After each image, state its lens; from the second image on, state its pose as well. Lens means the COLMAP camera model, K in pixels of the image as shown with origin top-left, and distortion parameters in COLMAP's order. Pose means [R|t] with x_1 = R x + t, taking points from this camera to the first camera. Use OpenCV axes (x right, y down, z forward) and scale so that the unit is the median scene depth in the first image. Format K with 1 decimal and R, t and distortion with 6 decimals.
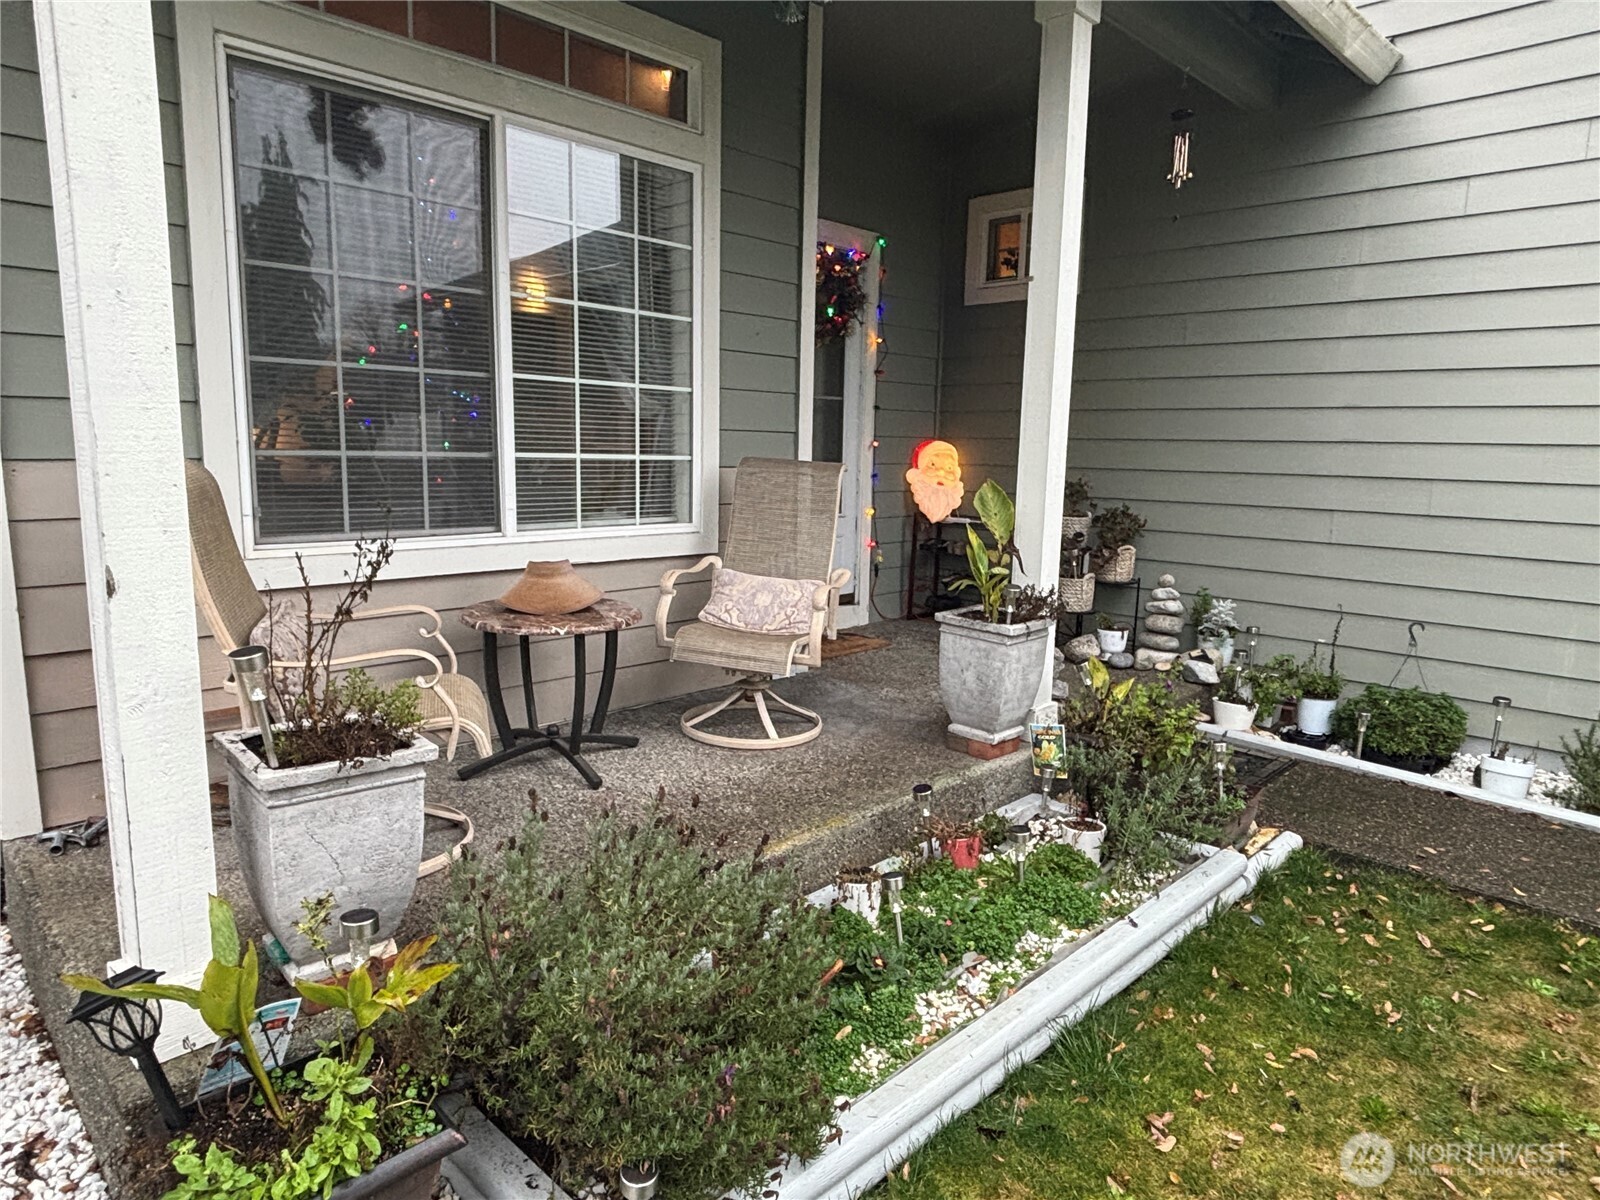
lens RADIAL K [[1018.3, 0, 800.0], [0, 1018.3, 600.0], [0, 0, 1]] dist [0.028232, -0.050439]
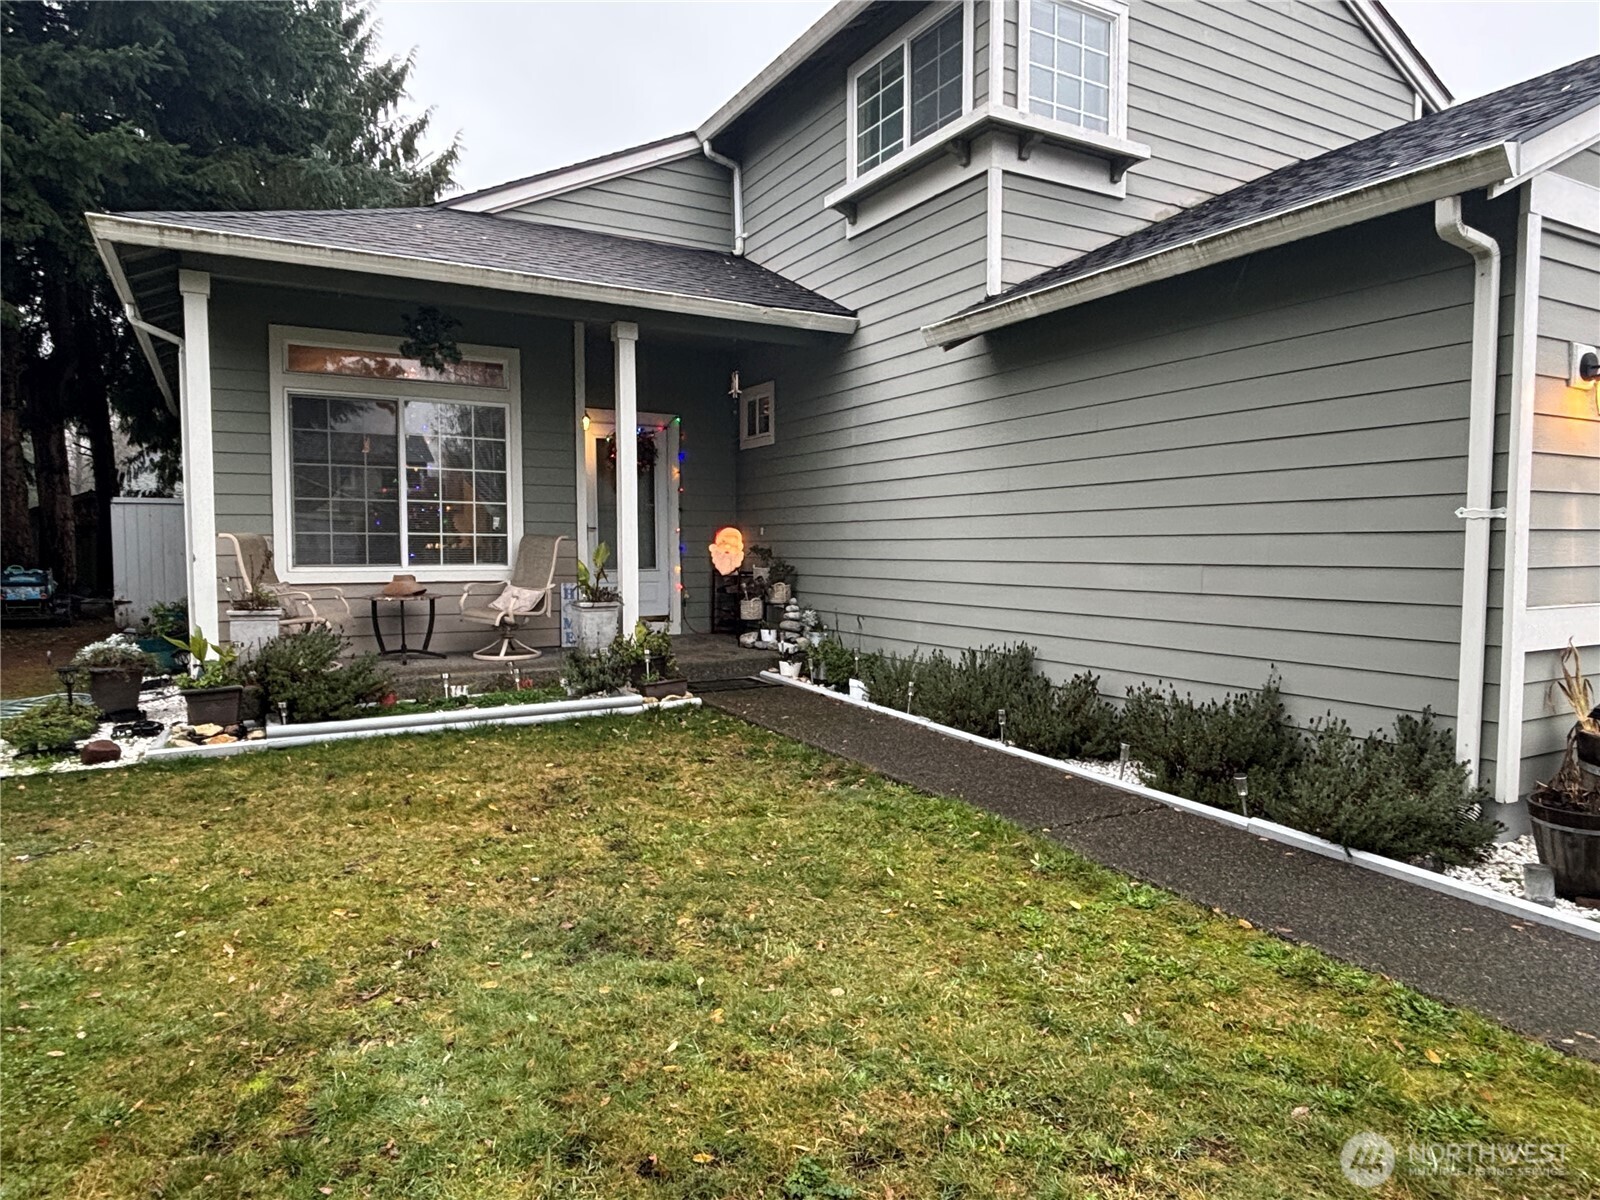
lens RADIAL K [[1018.3, 0, 800.0], [0, 1018.3, 600.0], [0, 0, 1]] dist [0.028232, -0.050439]
pose [[0.960849, -0.004153, -0.277041, 1.017817], [-0.024333, 0.994760, -0.099304, 0.181557], [0.276001, 0.102158, 0.955713, -0.809837]]
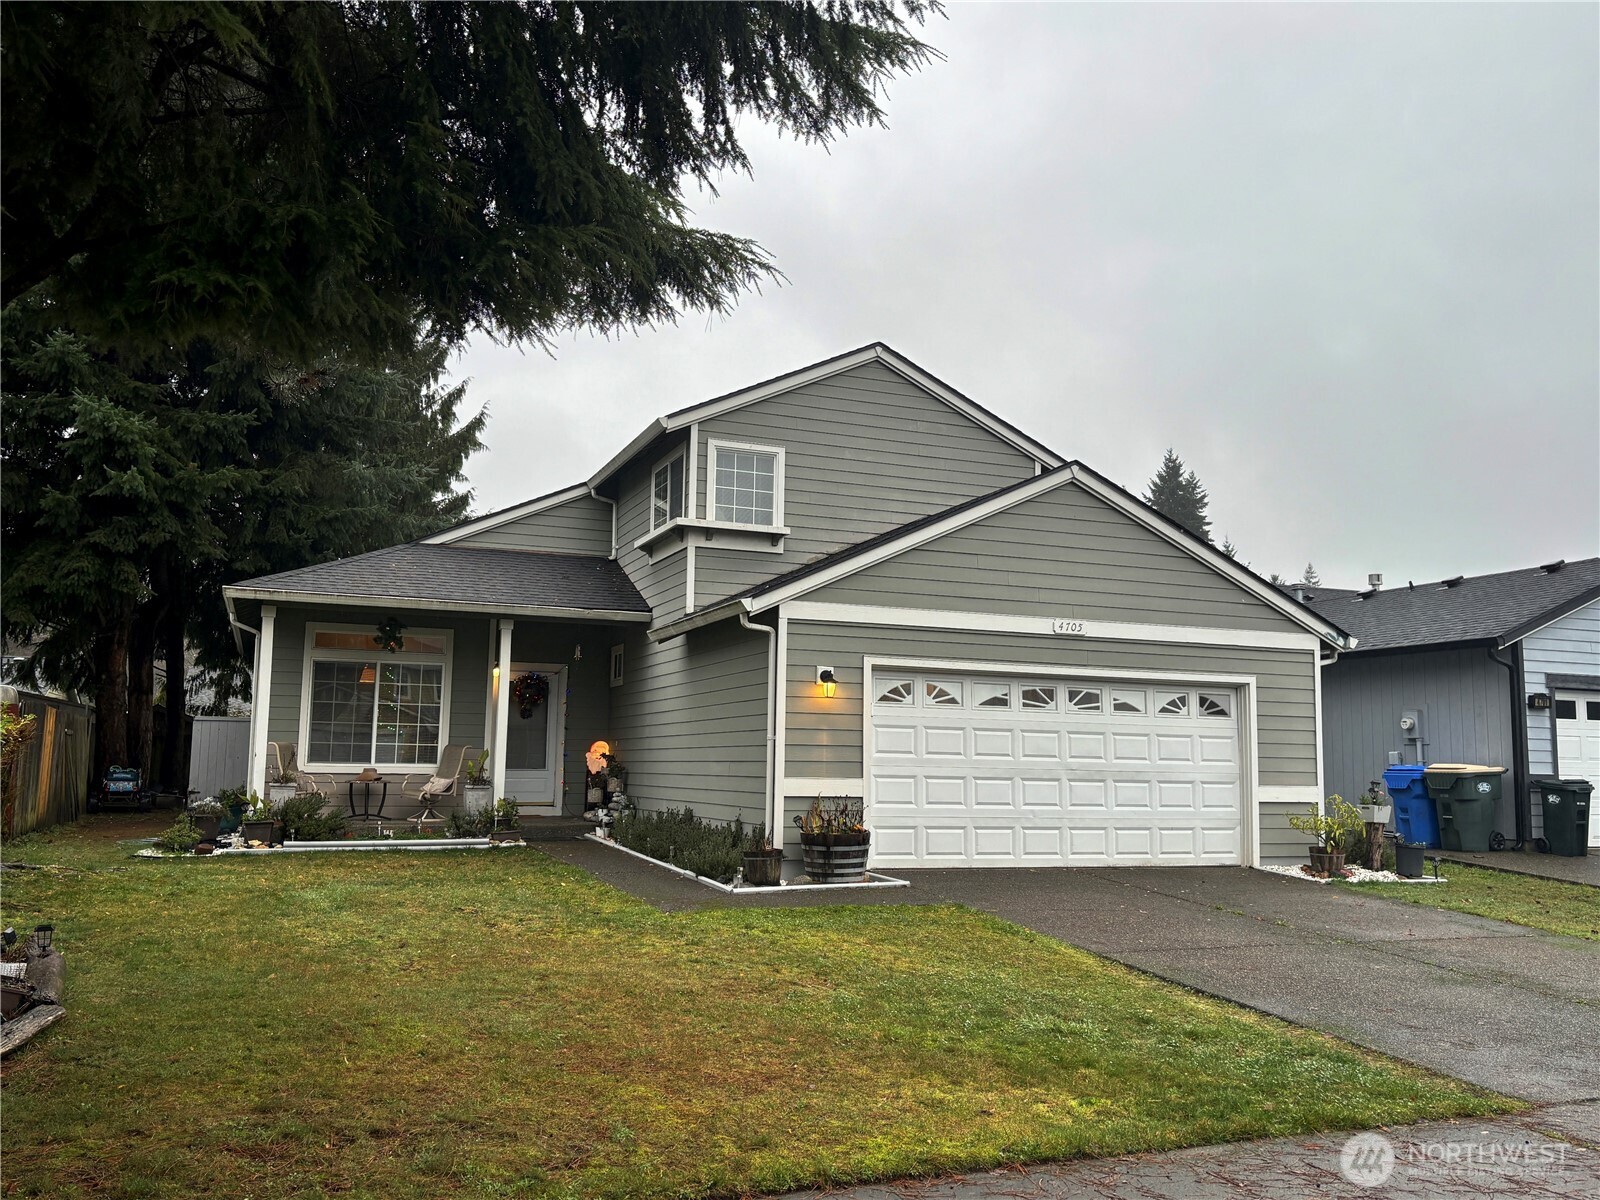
lens RADIAL K [[1317.6, 0, 800.0], [0, 1317.6, 600.0], [0, 0, 1]] dist [0.125860, -0.364257]
pose [[0.917549, -0.055625, -0.393712, 2.623374], [-0.057543, 0.961167, -0.269902, 0.491797], [0.393436, 0.270304, 0.878717, -2.407520]]
